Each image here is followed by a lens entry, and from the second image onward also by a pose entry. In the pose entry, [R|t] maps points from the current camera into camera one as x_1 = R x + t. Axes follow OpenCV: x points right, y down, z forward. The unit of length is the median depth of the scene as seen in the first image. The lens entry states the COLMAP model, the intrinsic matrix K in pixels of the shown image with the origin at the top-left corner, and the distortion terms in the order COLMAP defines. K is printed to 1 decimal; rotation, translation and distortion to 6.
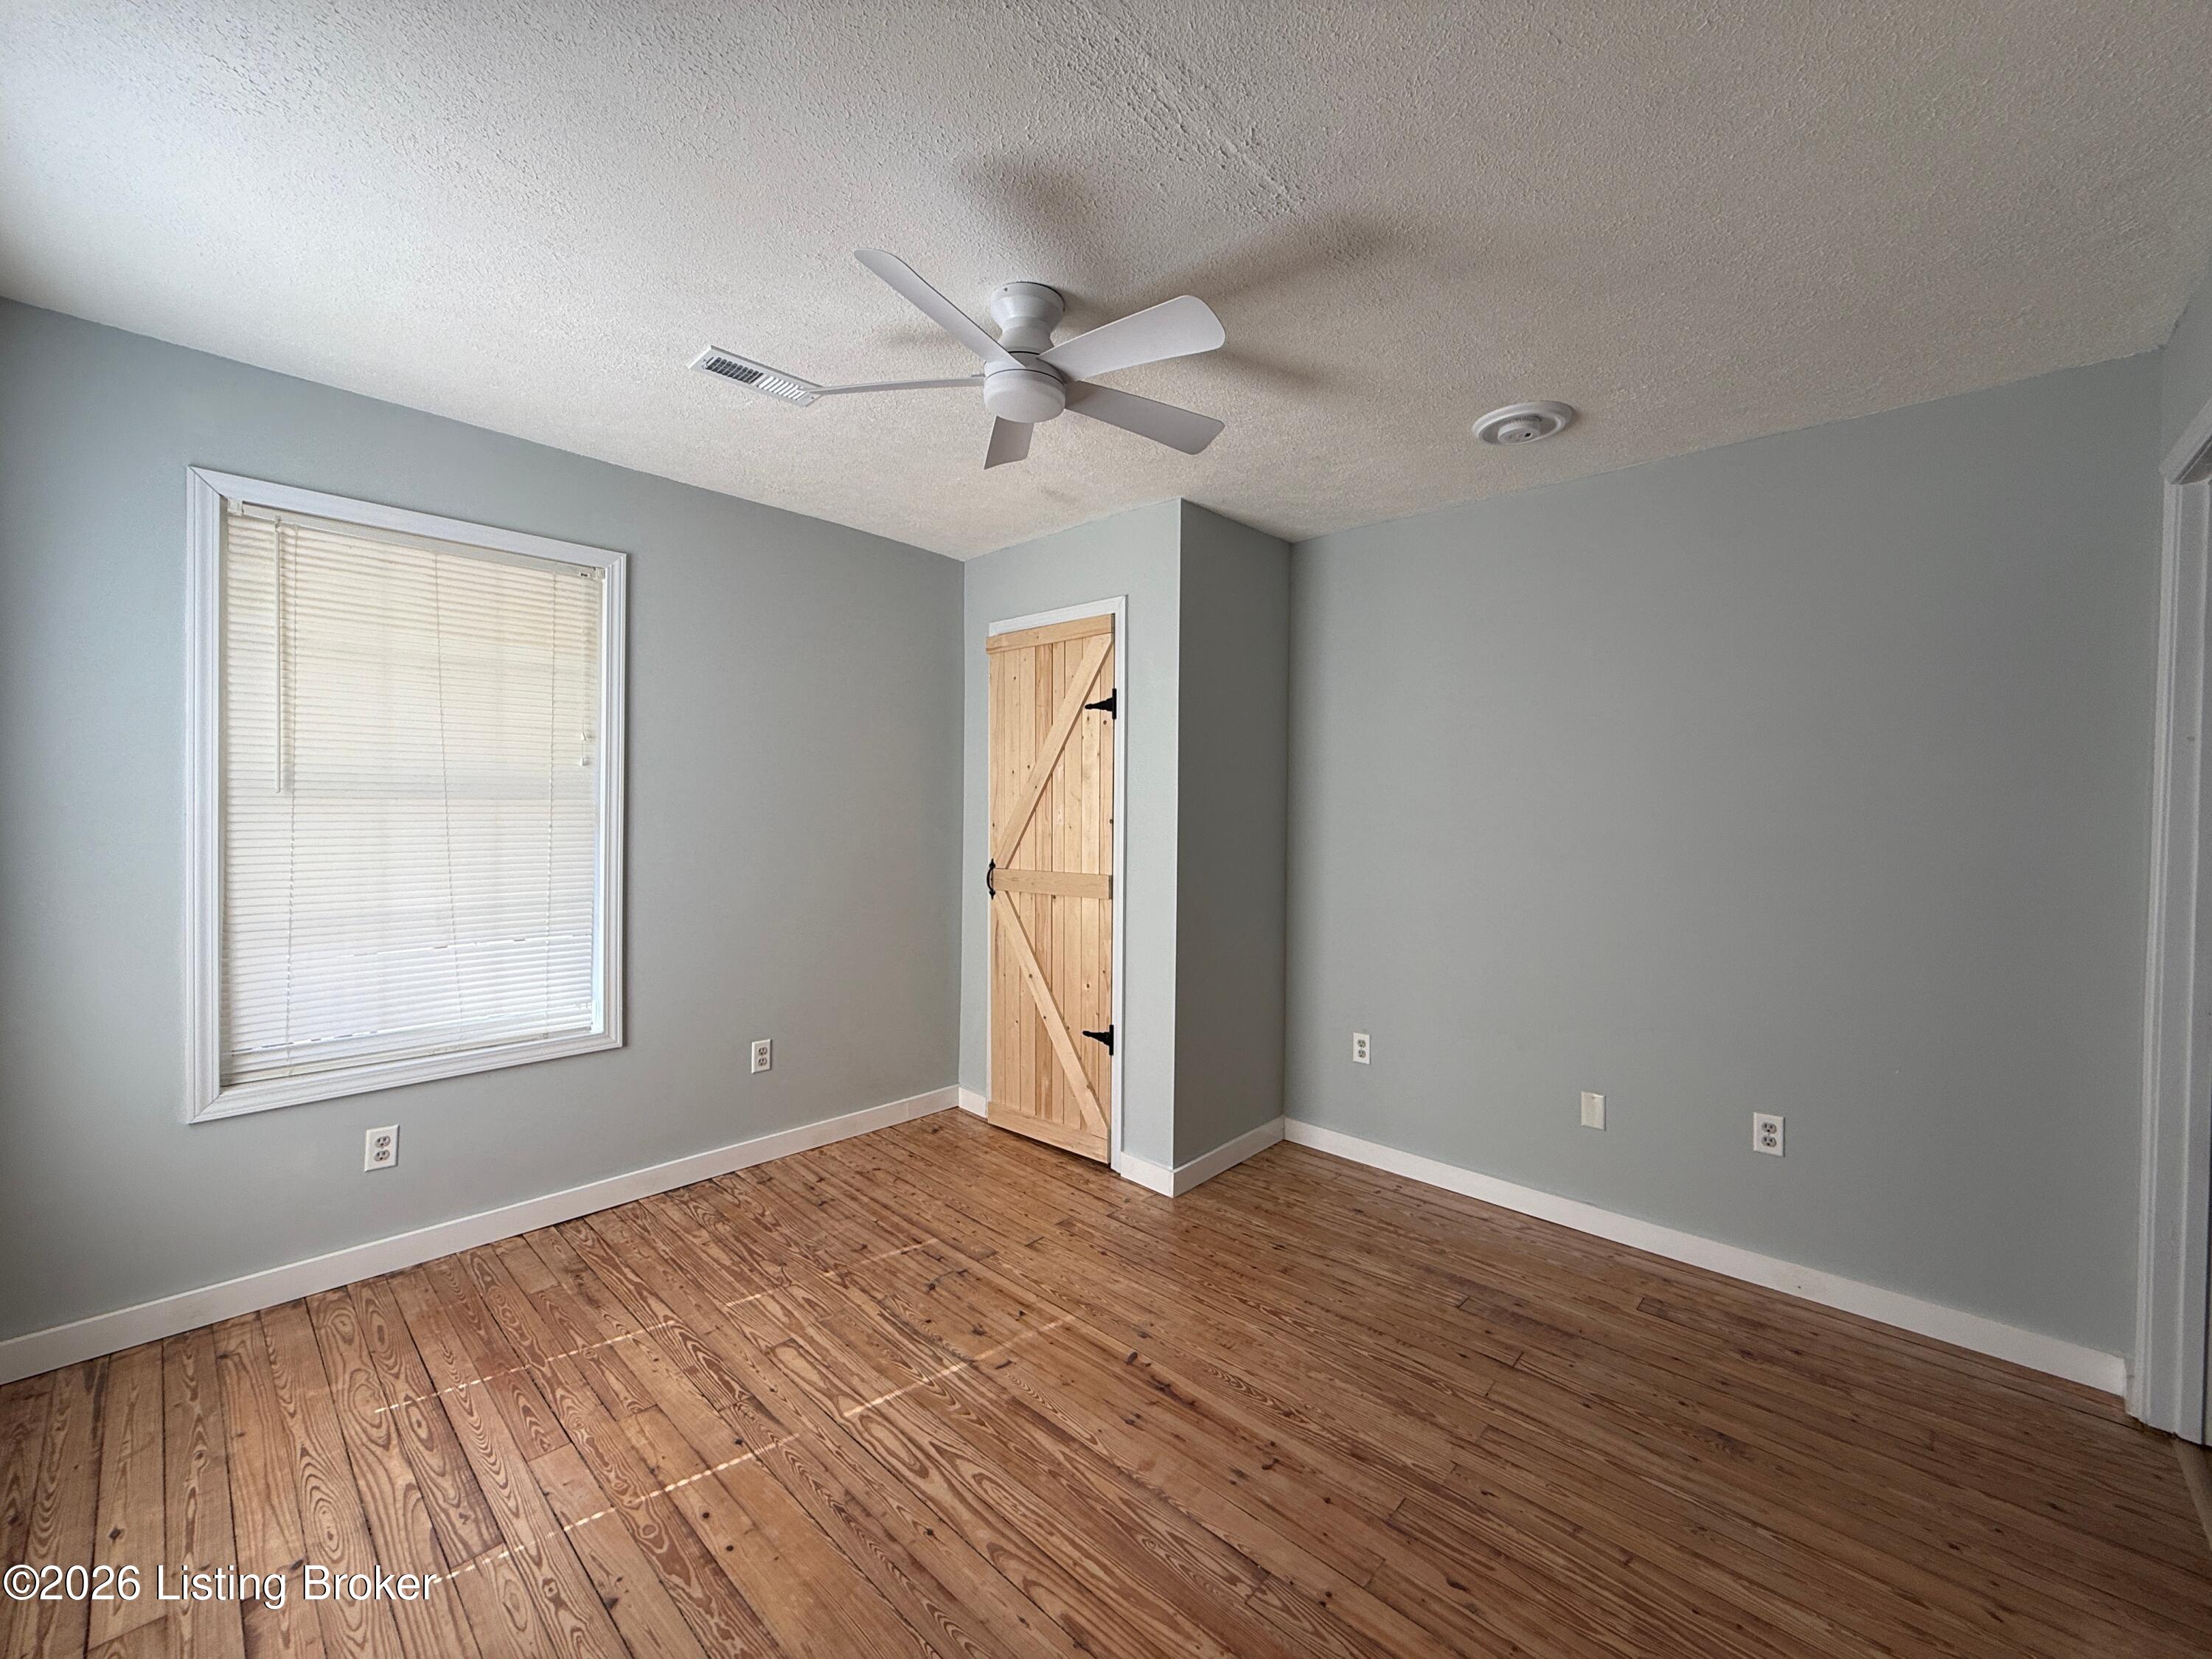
lens RADIAL K [[881.0, 0, 1104.0], [0, 881.0, 822.0], [0, 0, 1]] dist [-0.001056, 0.000437]
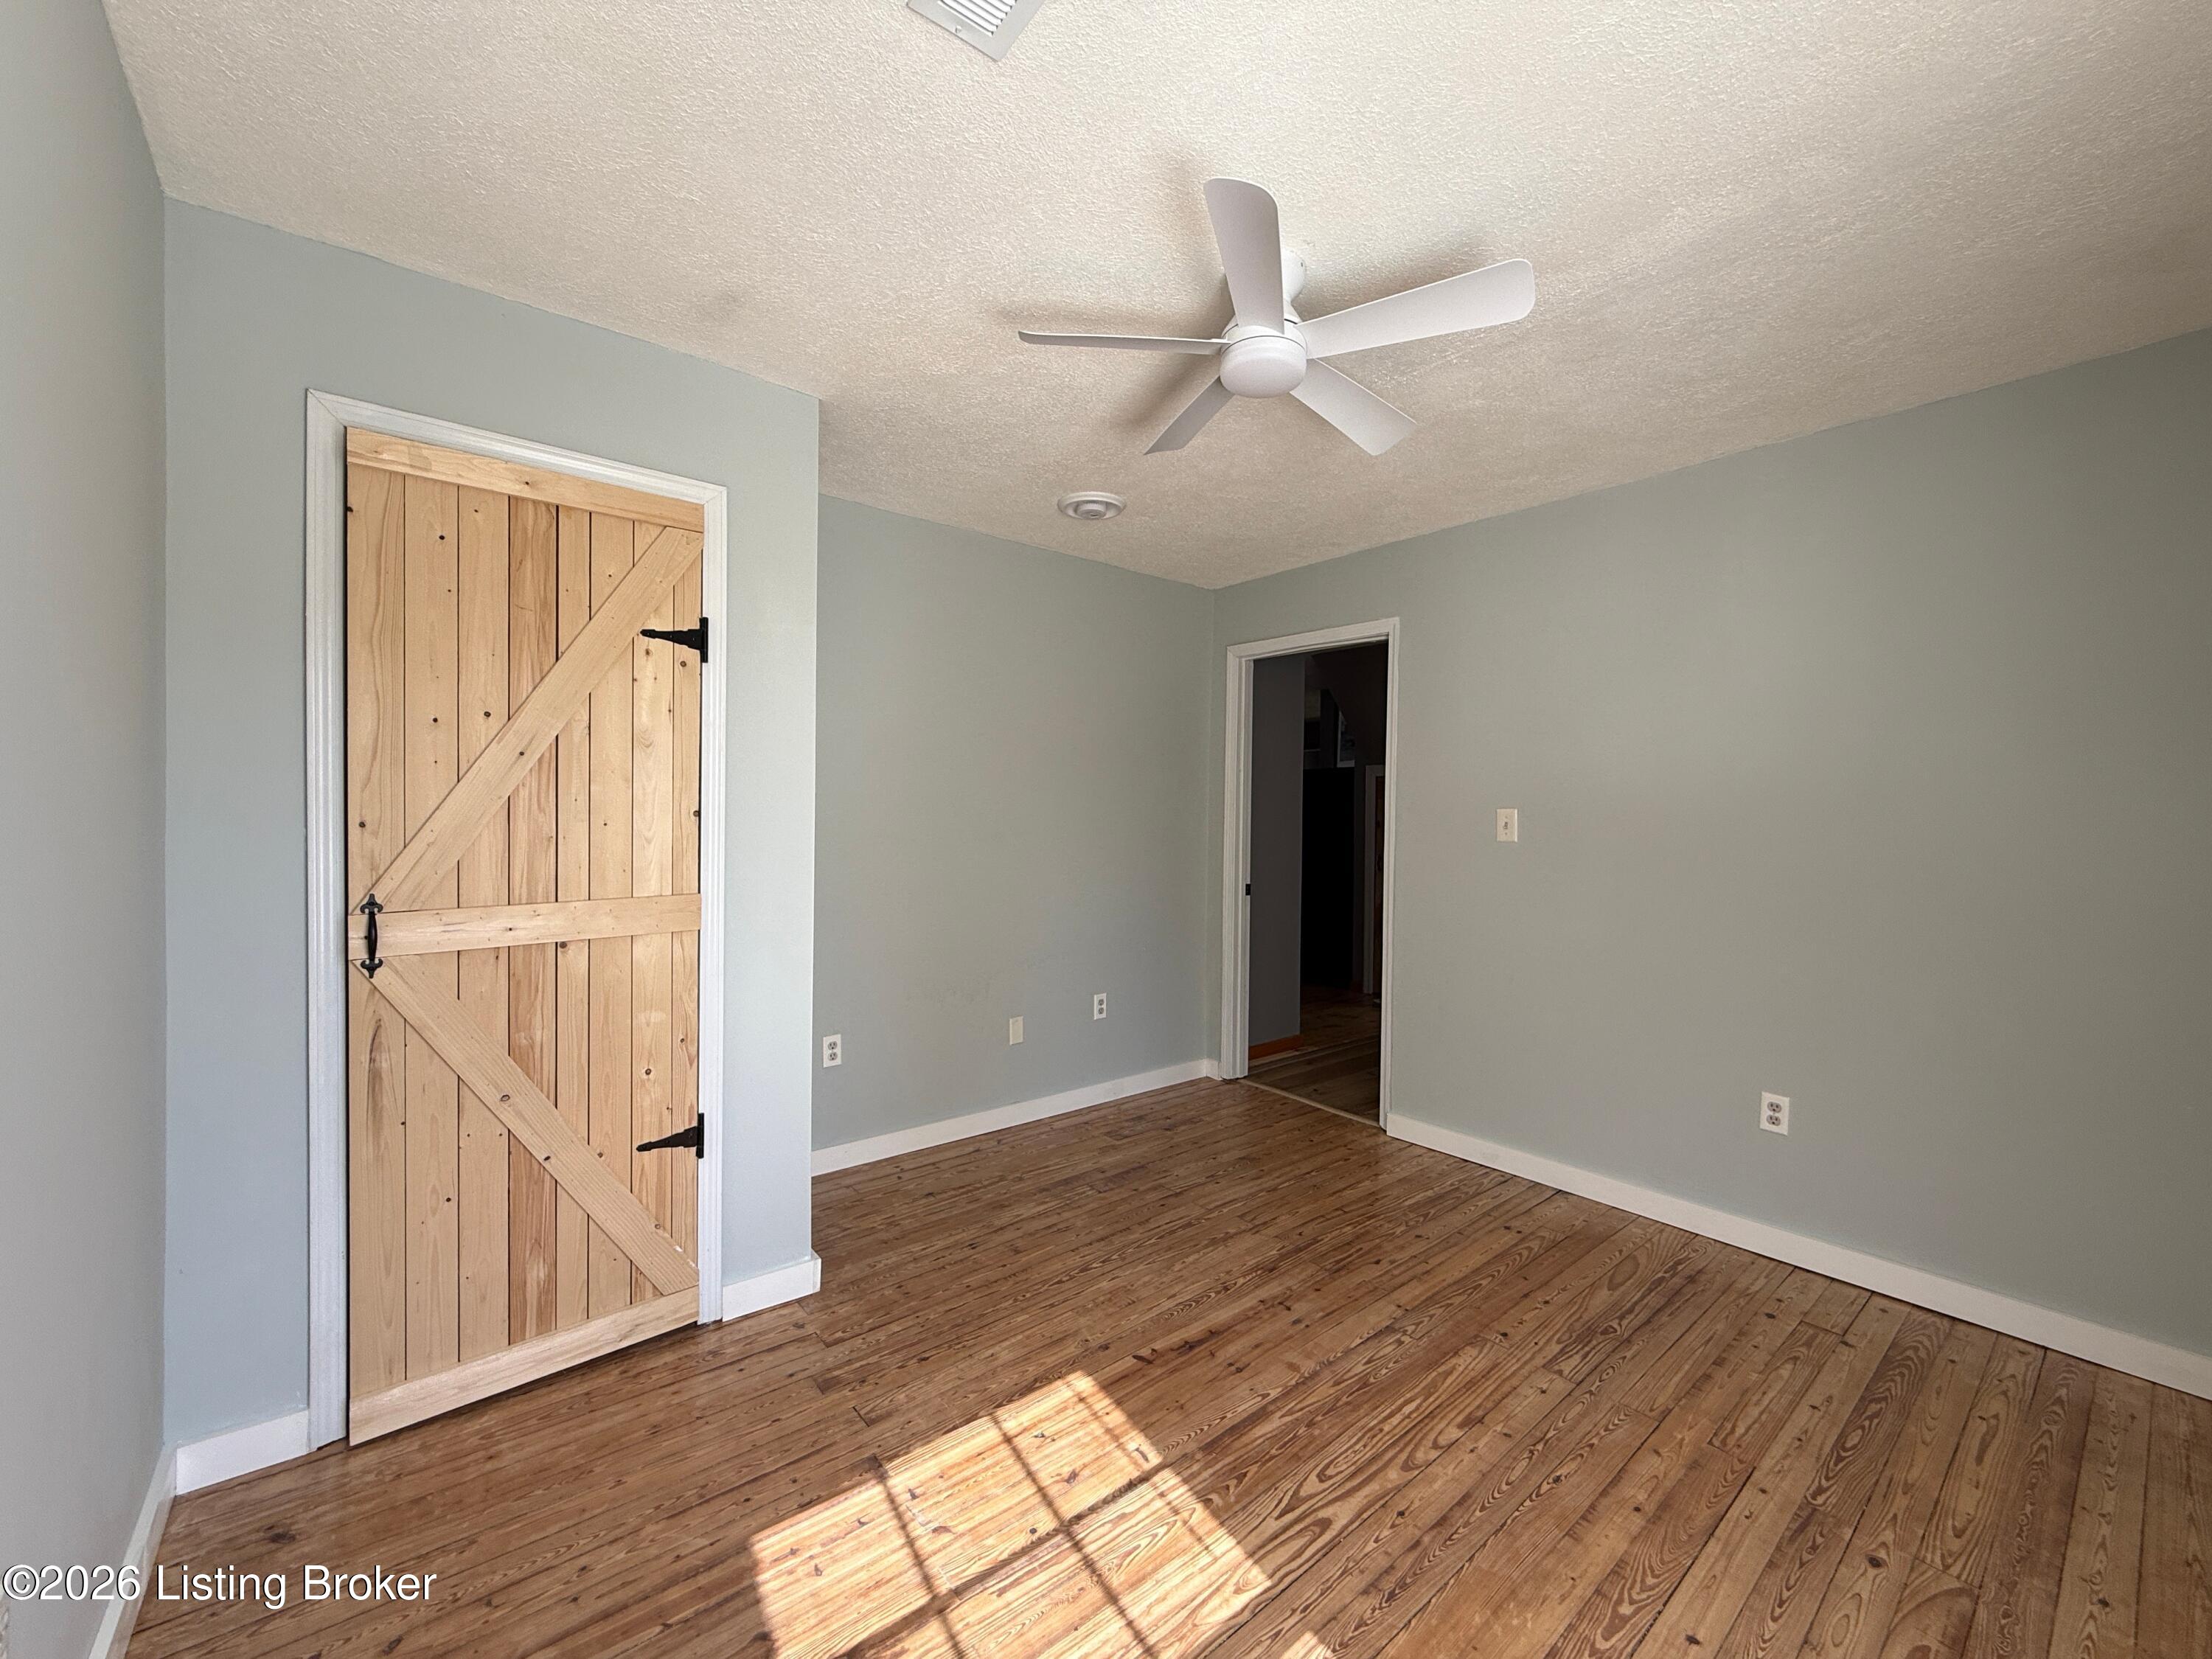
lens RADIAL K [[881.0, 0, 1102.6], [0, 881.0, 820.6], [0, 0, 1]] dist [-0.001056, 0.000437]
pose [[0.134689, -0.018624, 0.990713, -1.058884], [0.005218, 0.999823, 0.018086, -0.009972], [-0.990874, 0.002734, 0.134763, 1.031494]]
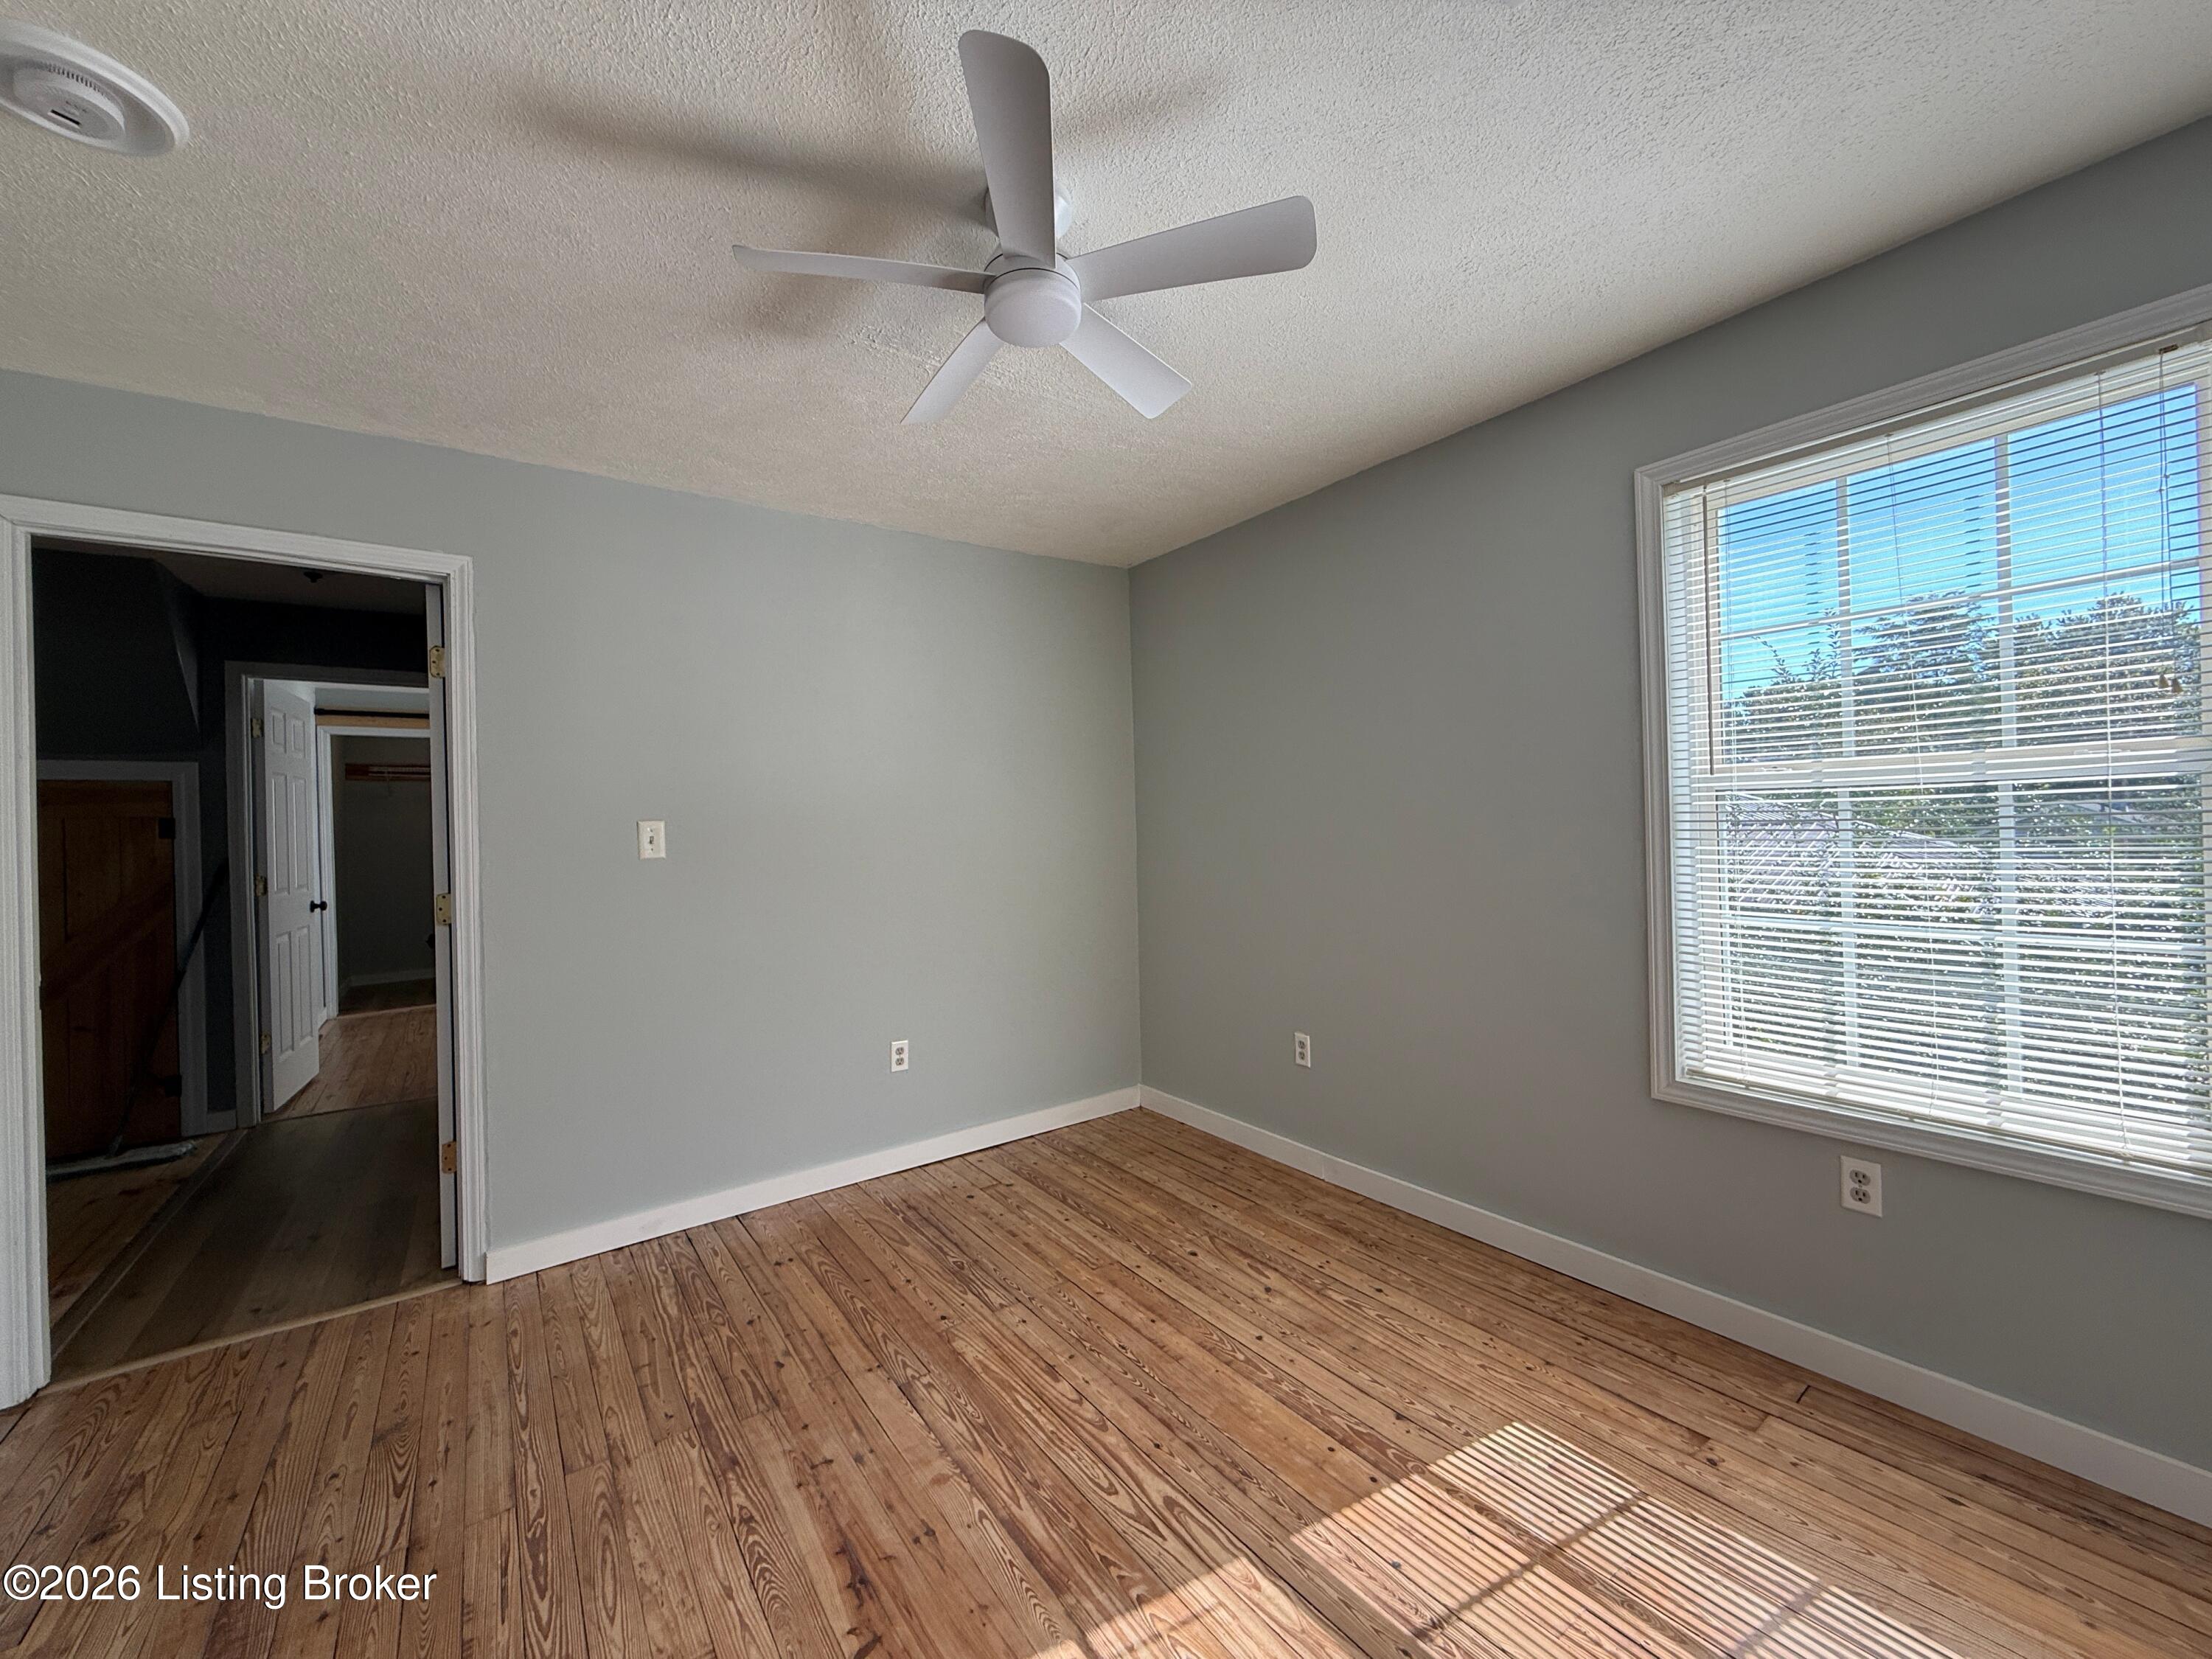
lens RADIAL K [[881.0, 0, 1103.4], [0, 881.0, 826.5], [0, 0, 1]] dist [-0.001056, 0.000437]
pose [[-0.980965, 0.014875, 0.193612, -0.307795], [0.019087, 0.999620, 0.019909, -0.003618], [-0.193243, 0.023226, -0.980876, 1.796478]]
